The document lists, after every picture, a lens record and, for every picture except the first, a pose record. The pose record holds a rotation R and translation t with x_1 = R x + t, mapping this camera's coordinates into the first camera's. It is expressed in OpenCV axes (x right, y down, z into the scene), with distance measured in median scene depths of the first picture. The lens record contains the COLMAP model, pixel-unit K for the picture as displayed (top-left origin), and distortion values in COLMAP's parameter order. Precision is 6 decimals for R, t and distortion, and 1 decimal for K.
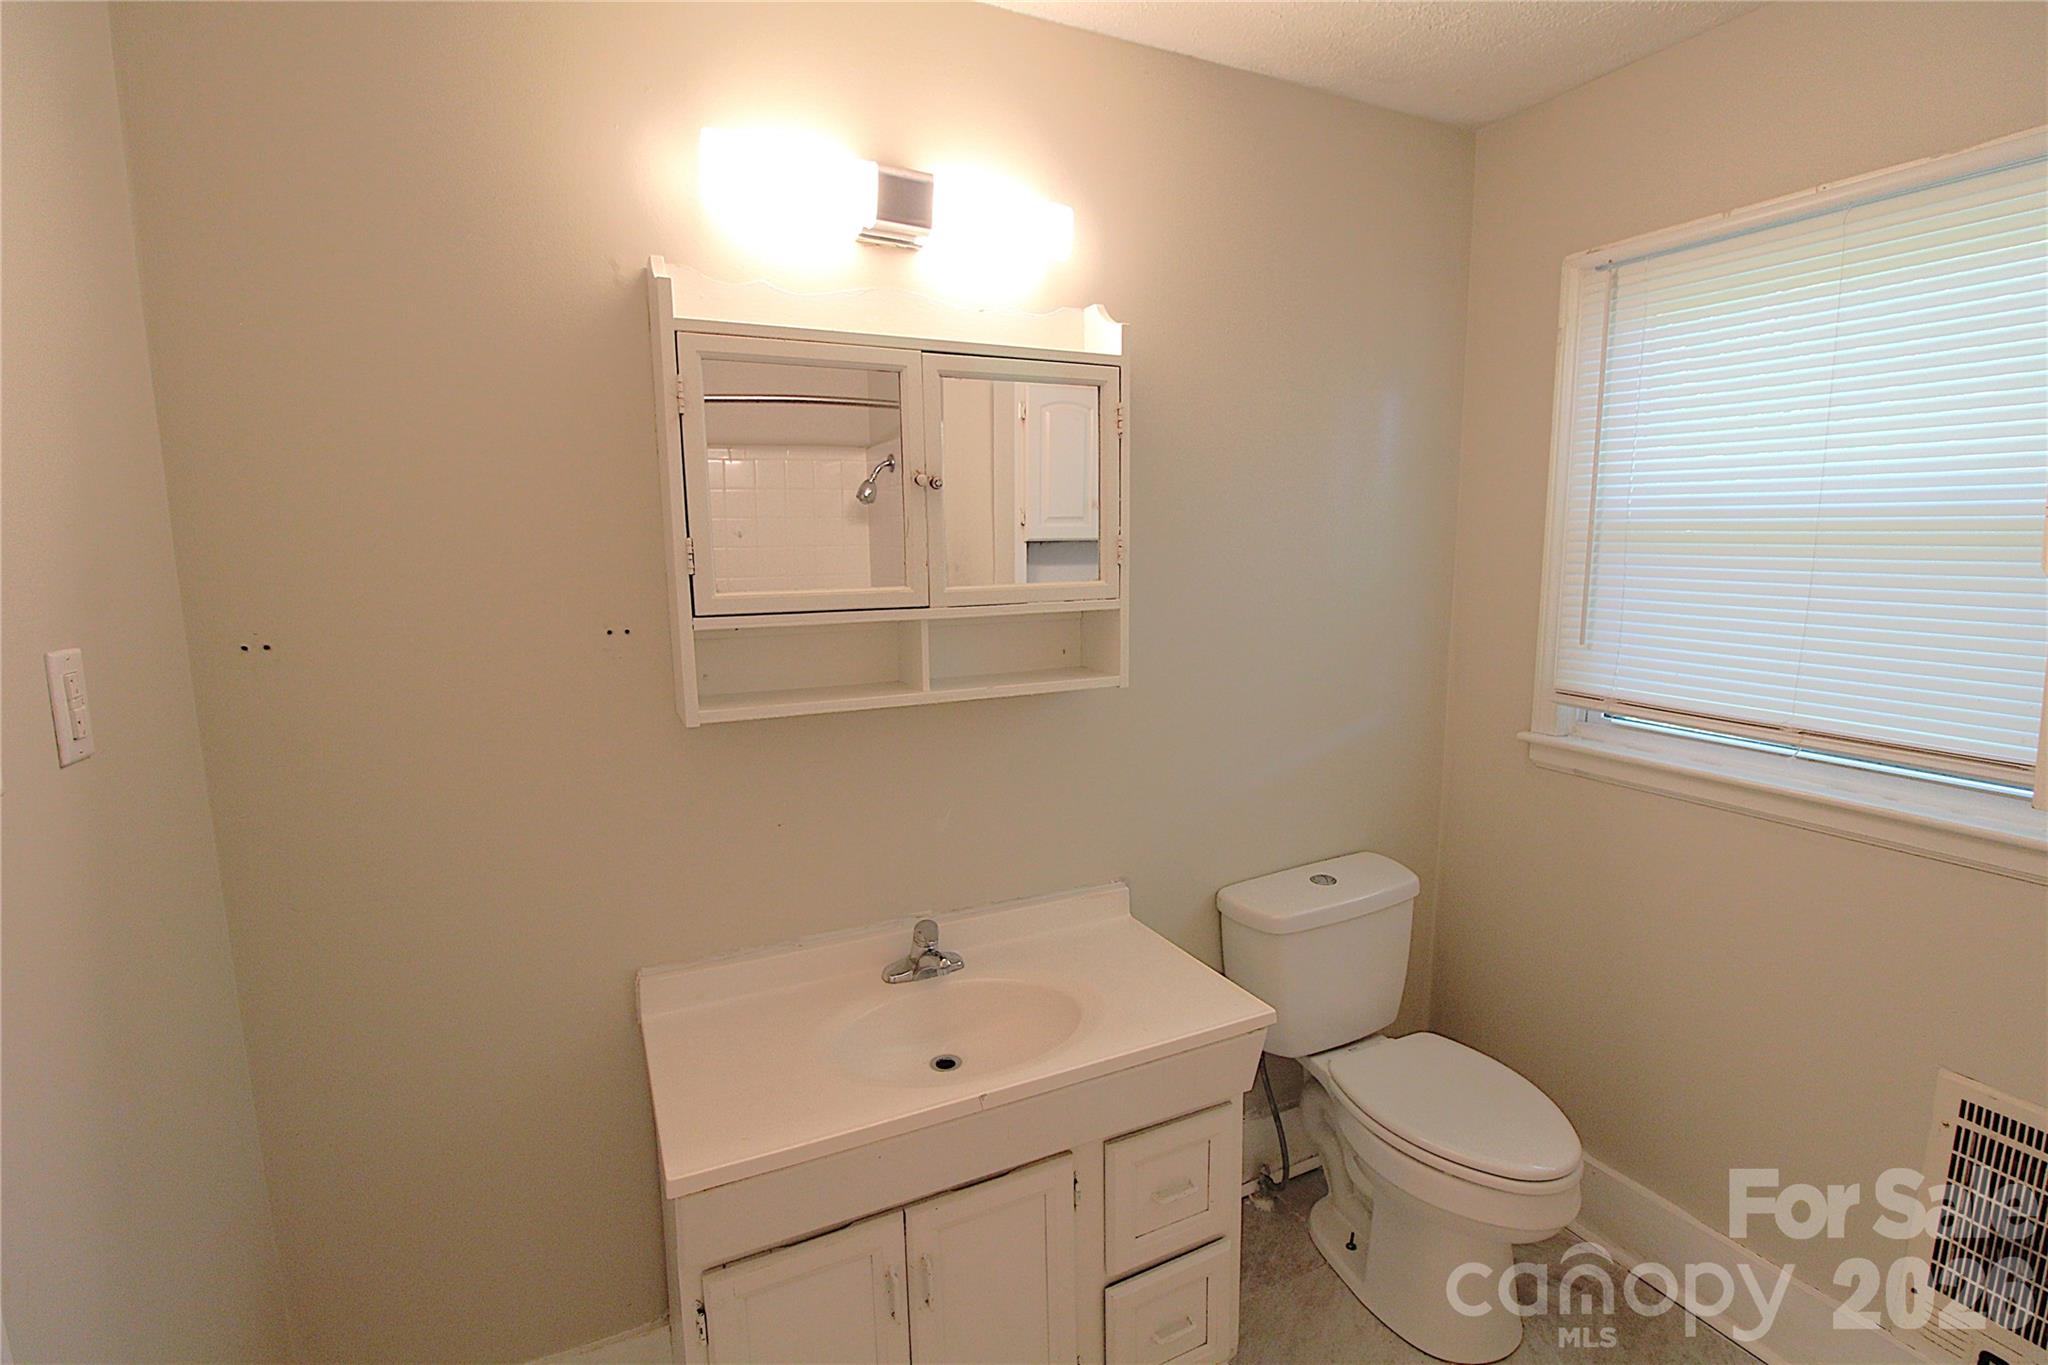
lens RADIAL K [[971.0, 0, 1025.8], [0, 971.0, 690.0], [0, 0, 1]] dist [-0.004059, -0.000409]
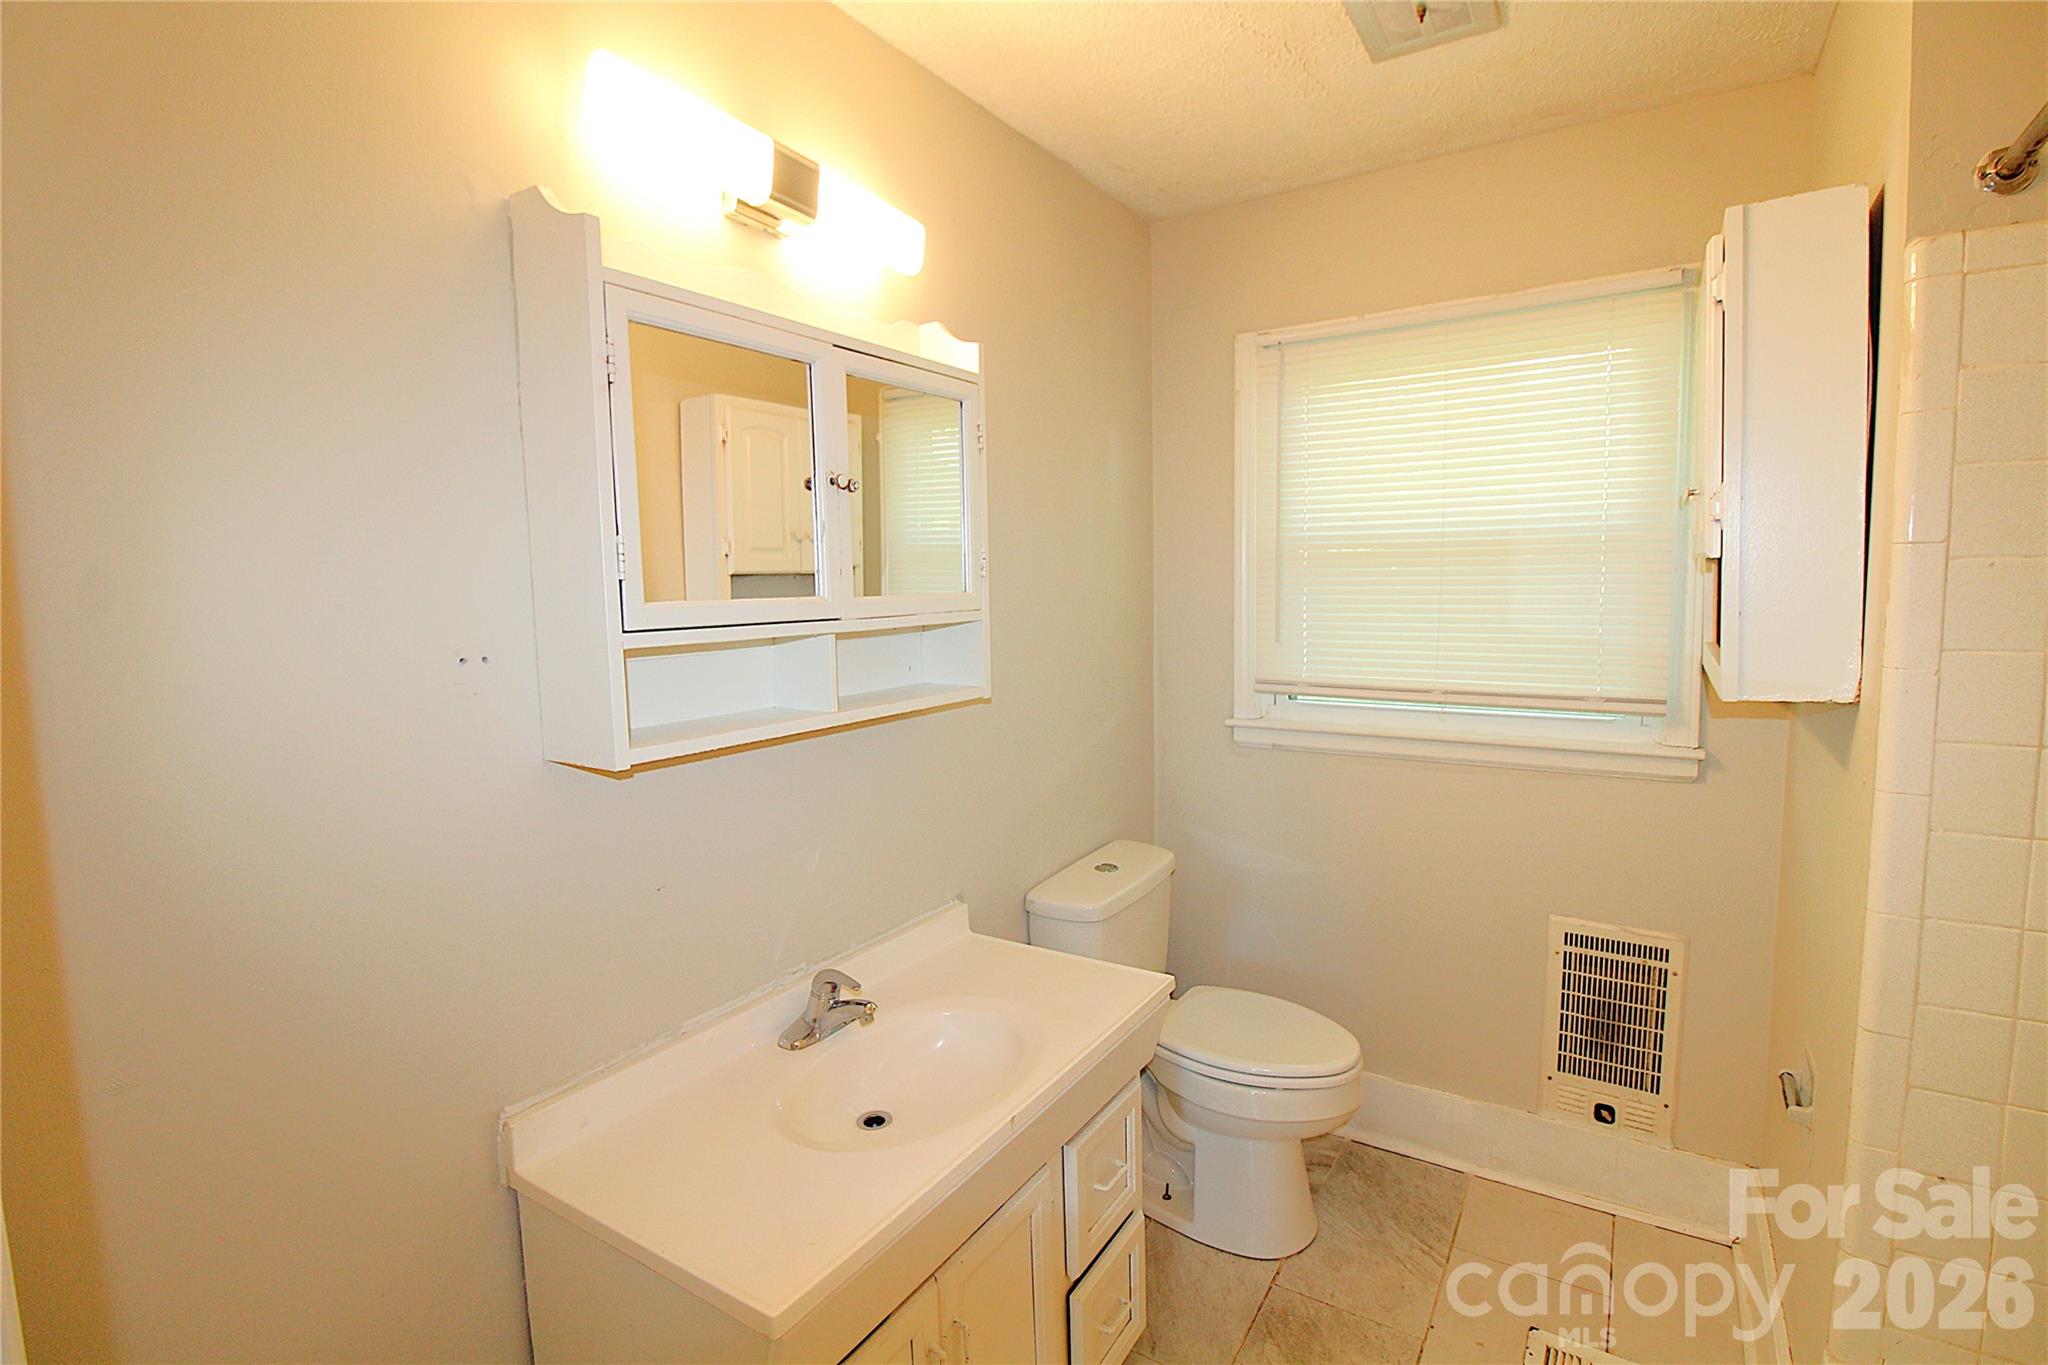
lens RADIAL K [[947.3, 0, 1038.9], [0, 947.3, 677.2], [0, 0, 1]] dist [0.002251, -0.015242]
pose [[0.859228, -0.060418, 0.508013, -0.361387], [0.093812, 0.994772, -0.040360, 0.021532], [-0.502919, 0.082336, 0.860403, 0.123207]]
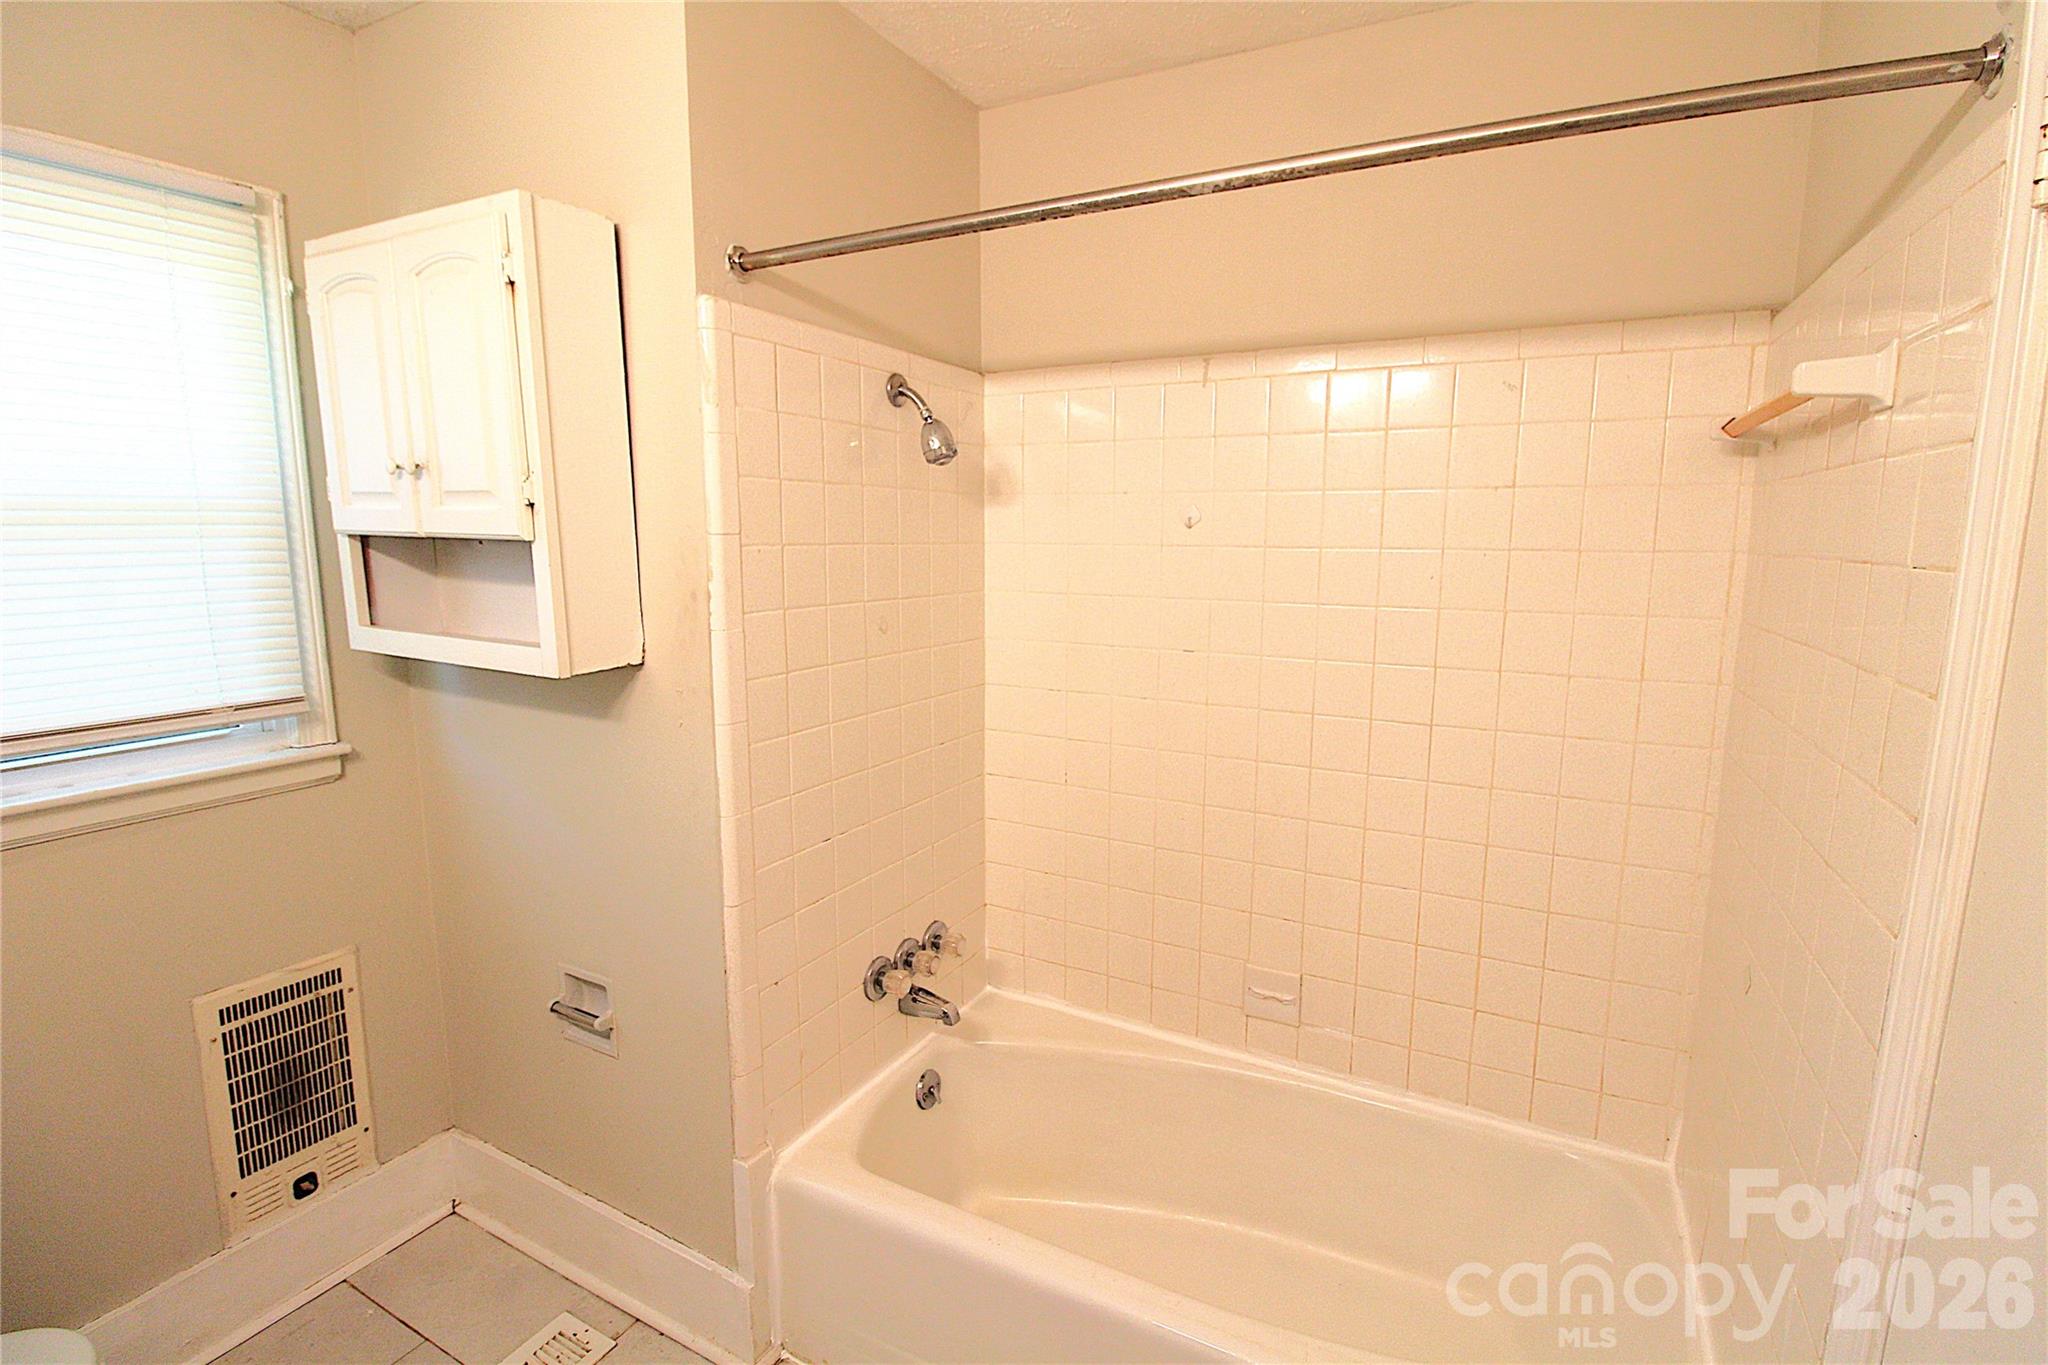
lens RADIAL K [[947.3, 0, 1038.9], [0, 947.3, 677.2], [0, 0, 1]] dist [0.002251, -0.015242]
pose [[-0.583449, -0.122841, 0.802806, -0.380798], [0.126323, 0.962738, 0.239120, -0.084900], [-0.802265, 0.240927, -0.546191, 0.641943]]
